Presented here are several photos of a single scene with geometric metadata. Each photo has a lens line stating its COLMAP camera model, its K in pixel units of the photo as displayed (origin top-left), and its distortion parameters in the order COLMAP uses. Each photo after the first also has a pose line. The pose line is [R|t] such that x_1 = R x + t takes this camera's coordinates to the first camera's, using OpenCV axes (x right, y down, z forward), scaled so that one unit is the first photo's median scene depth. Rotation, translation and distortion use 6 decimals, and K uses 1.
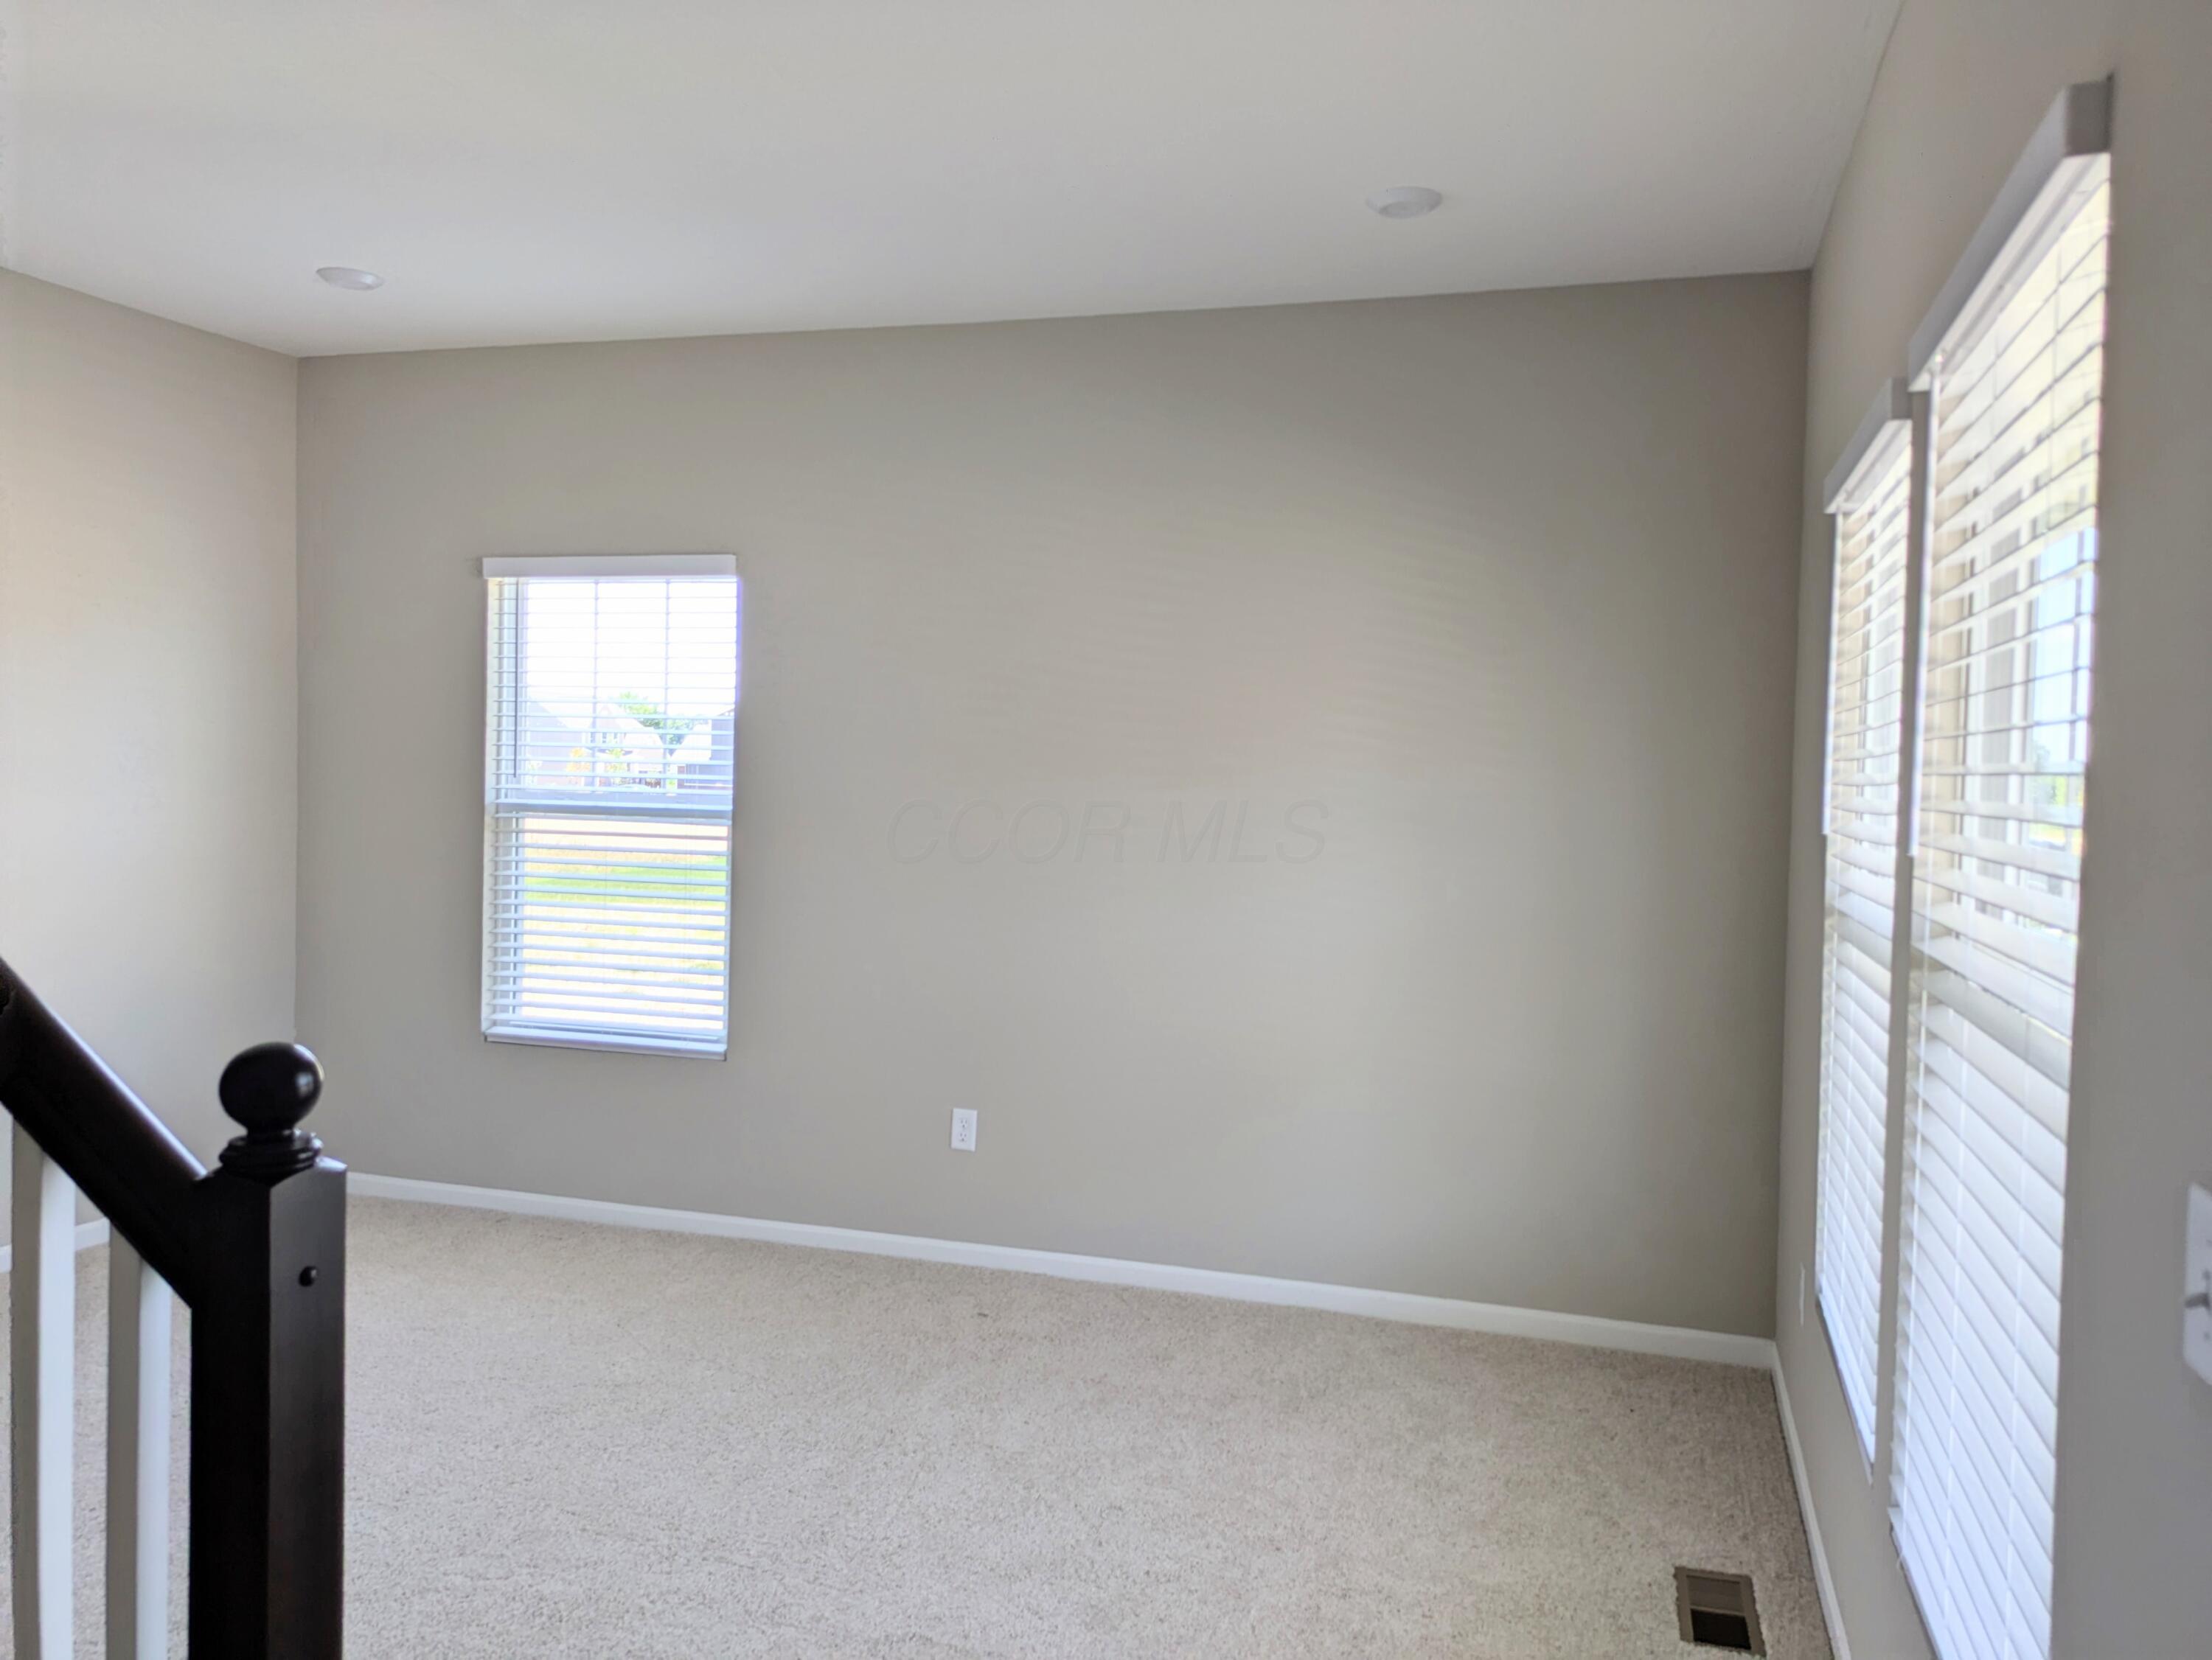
lens RADIAL K [[1654.6, 0, 1115.4], [0, 1654.6, 818.3], [0, 0, 1]] dist [0.027202, -0.046485]
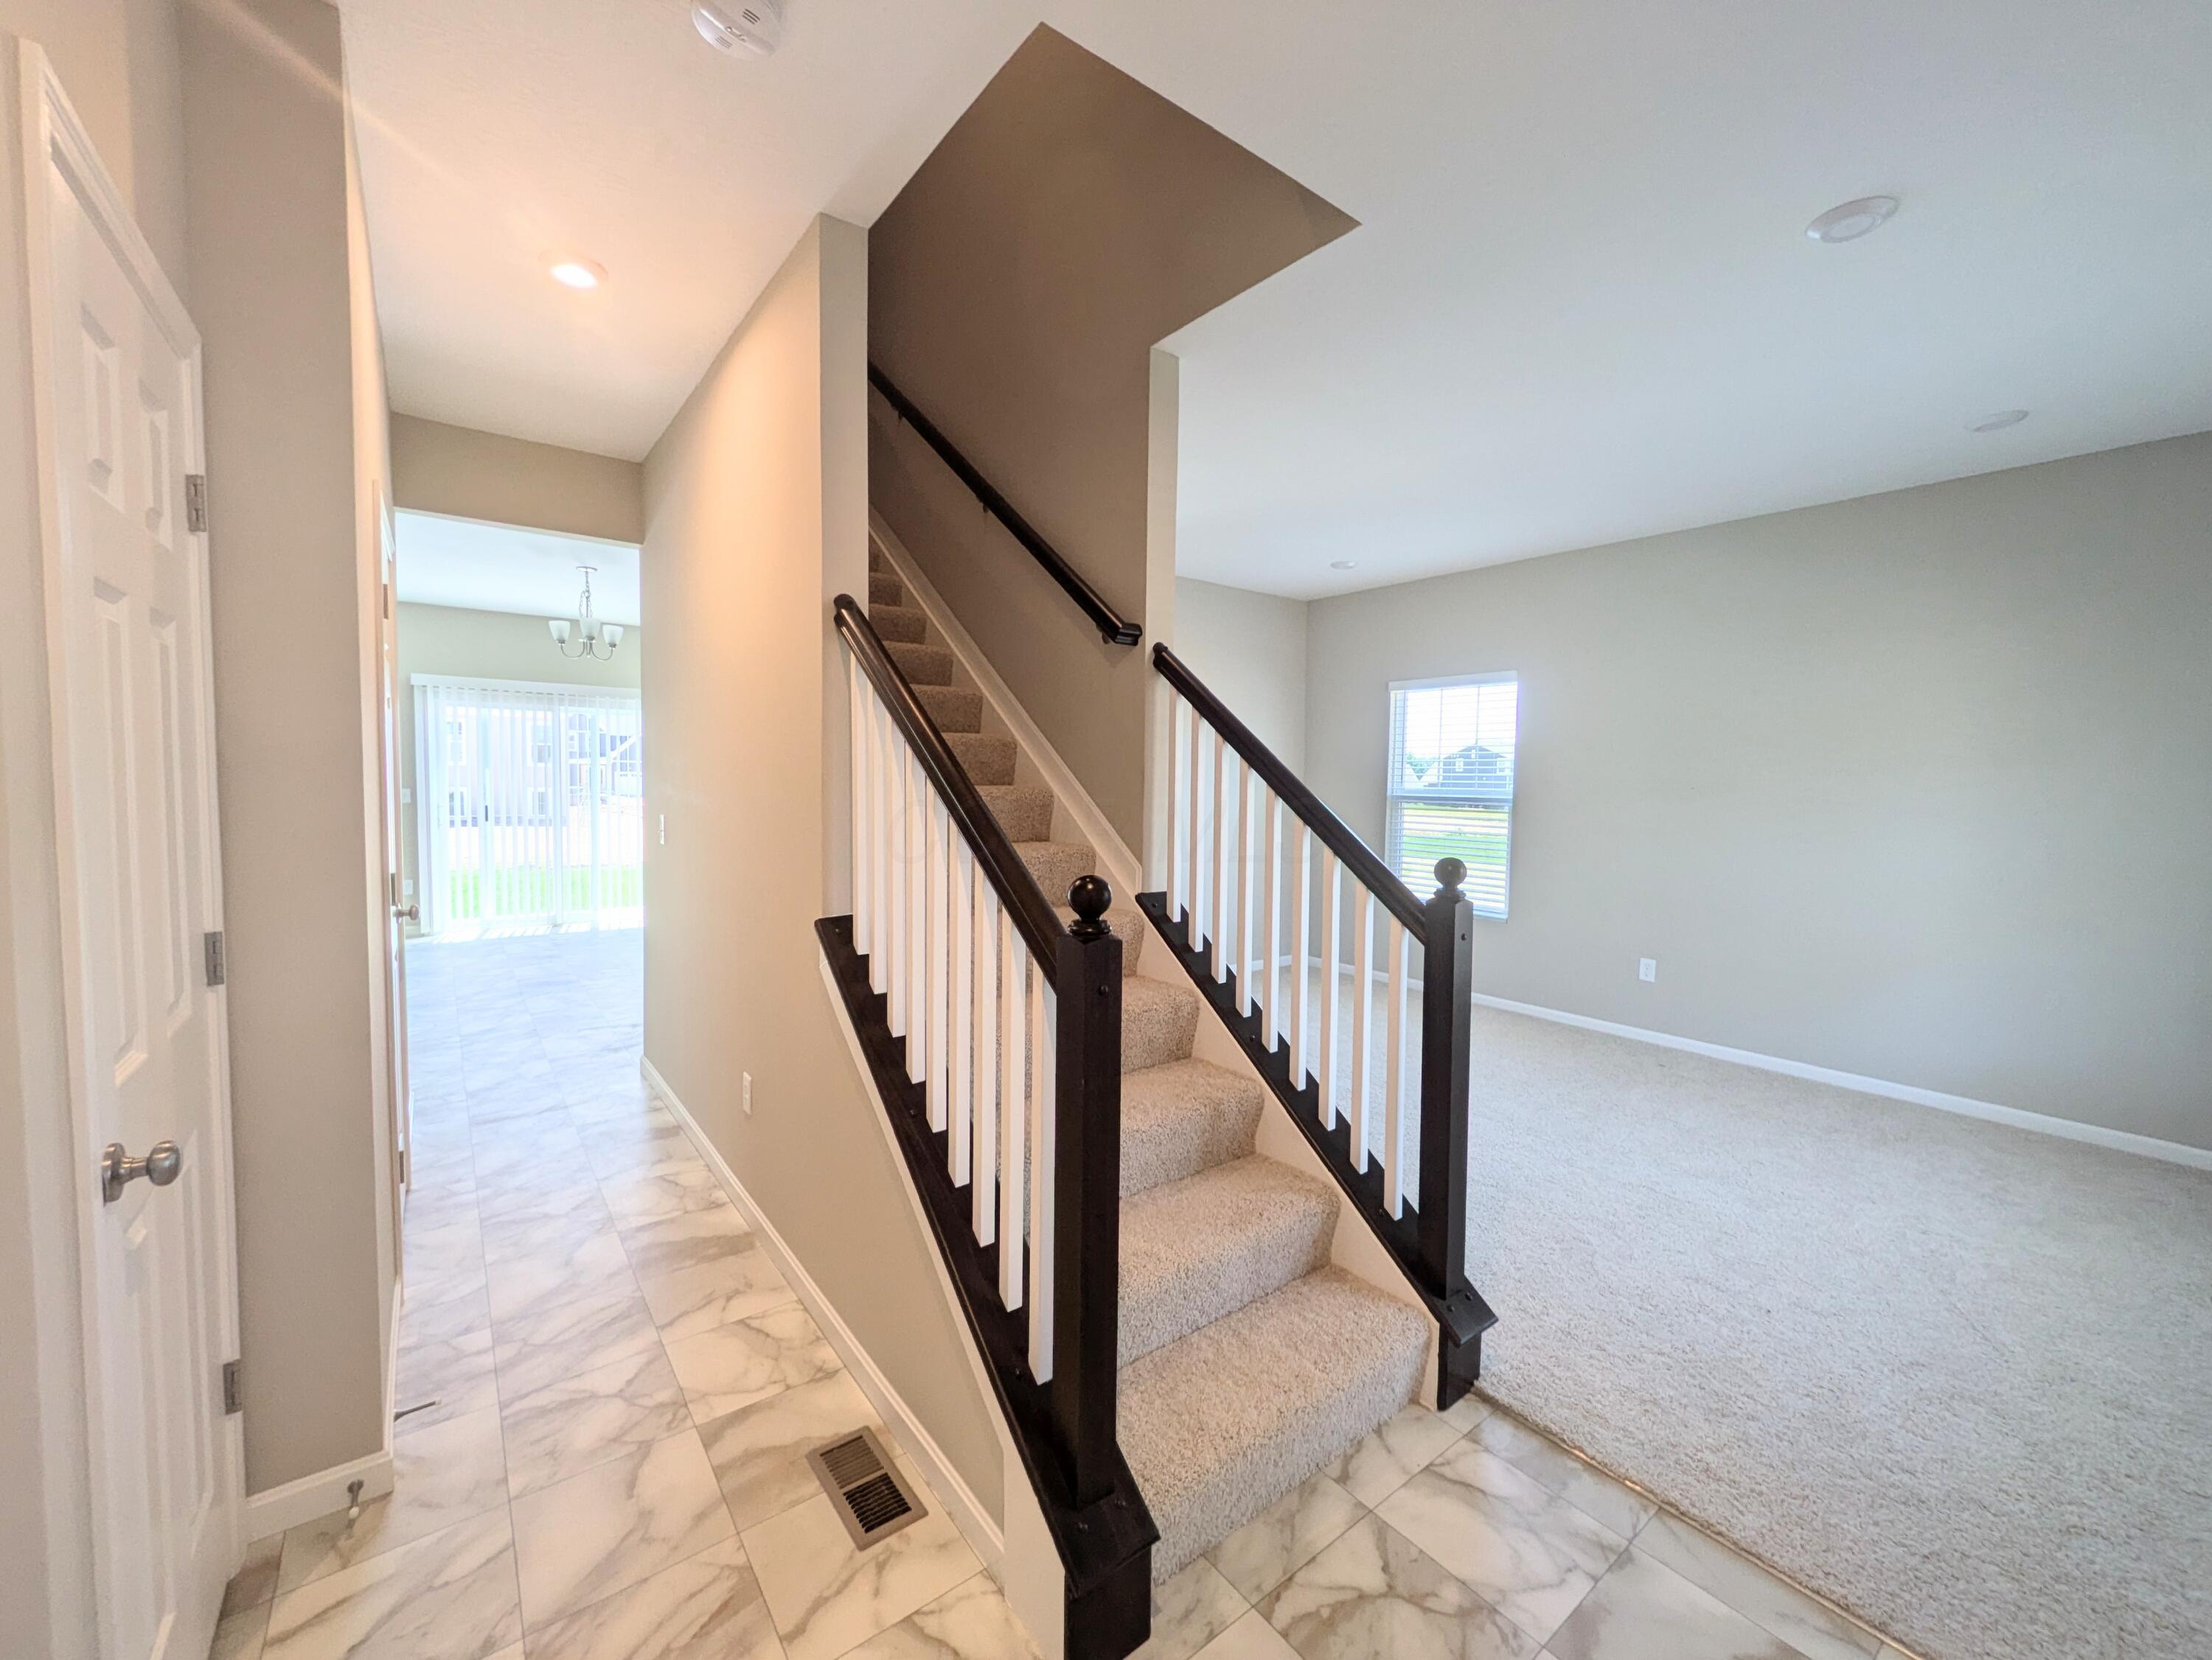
lens RADIAL K [[886.8, 0, 1084.6], [0, 886.8, 830.8], [0, 0, 1]] dist [-0.001300, 0.001580]
pose [[0.815059, 0.019200, -0.579060, -0.042183], [-0.007904, 0.999726, 0.022024, 0.019079], [0.579325, -0.013374, 0.814987, -0.229945]]
